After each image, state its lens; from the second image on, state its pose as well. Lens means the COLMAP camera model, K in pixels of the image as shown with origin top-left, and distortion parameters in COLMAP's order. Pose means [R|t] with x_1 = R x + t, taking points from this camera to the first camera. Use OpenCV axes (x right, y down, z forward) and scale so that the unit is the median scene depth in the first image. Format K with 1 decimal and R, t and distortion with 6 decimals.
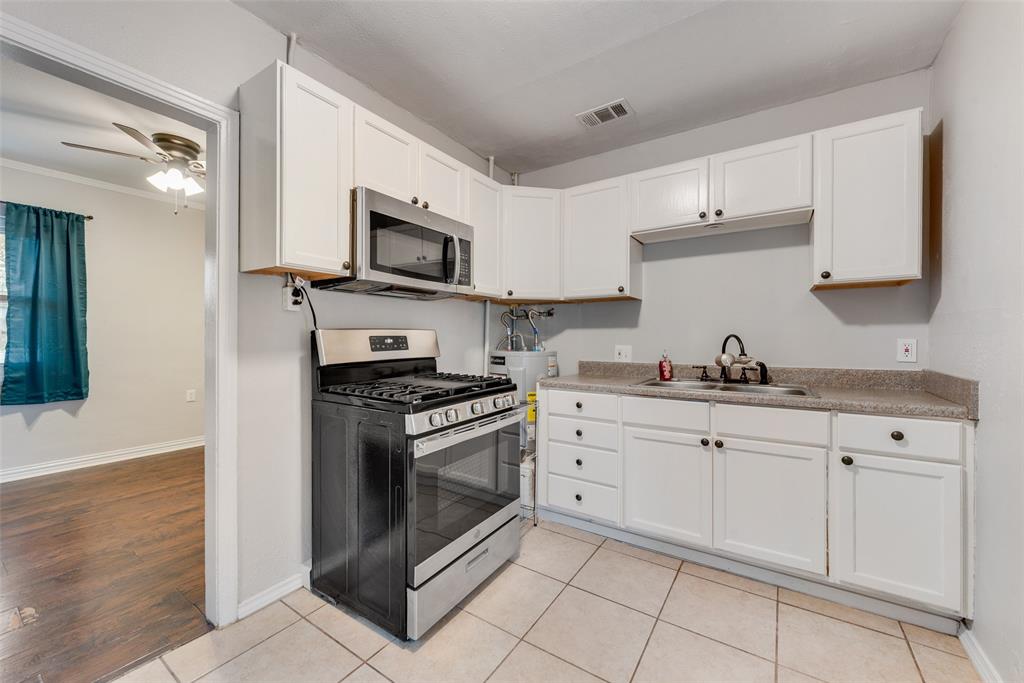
lens RADIAL K [[400.2, 0, 517.3], [0, 400.2, 337.0], [0, 0, 1]] dist [0.008516, -0.002102]
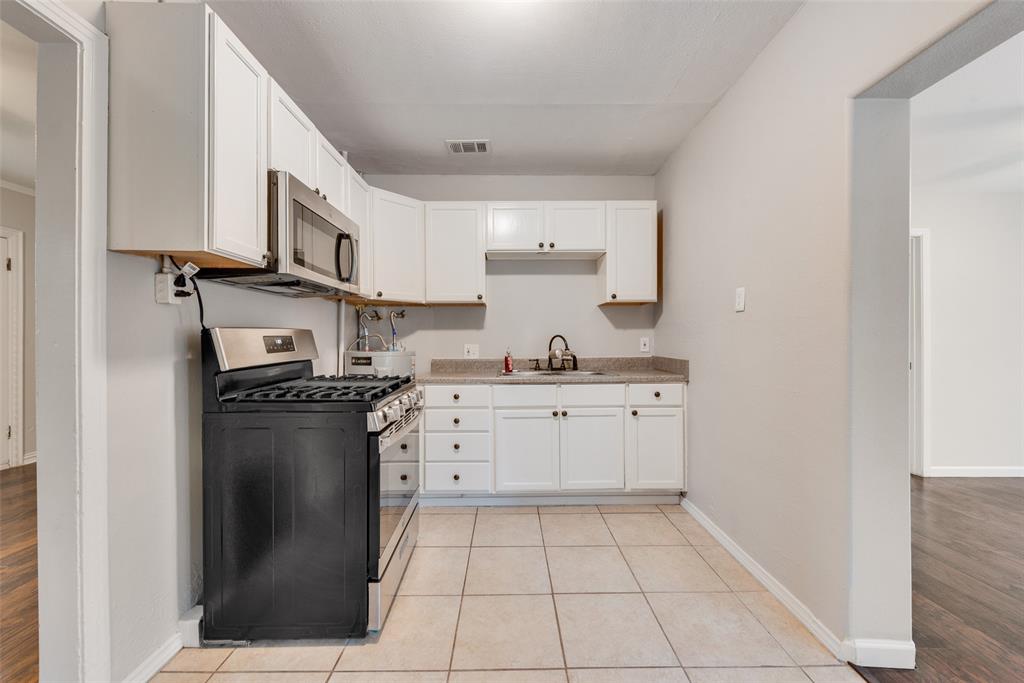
lens RADIAL K [[400.2, 0, 504.8], [0, 400.2, 337.7], [0, 0, 1]] dist [0.008516, -0.002102]
pose [[0.826413, -0.002287, 0.563060, -0.421290], [0.003723, 0.999992, -0.001401, 0.004799], [-0.563052, 0.003254, 0.826415, -0.027758]]
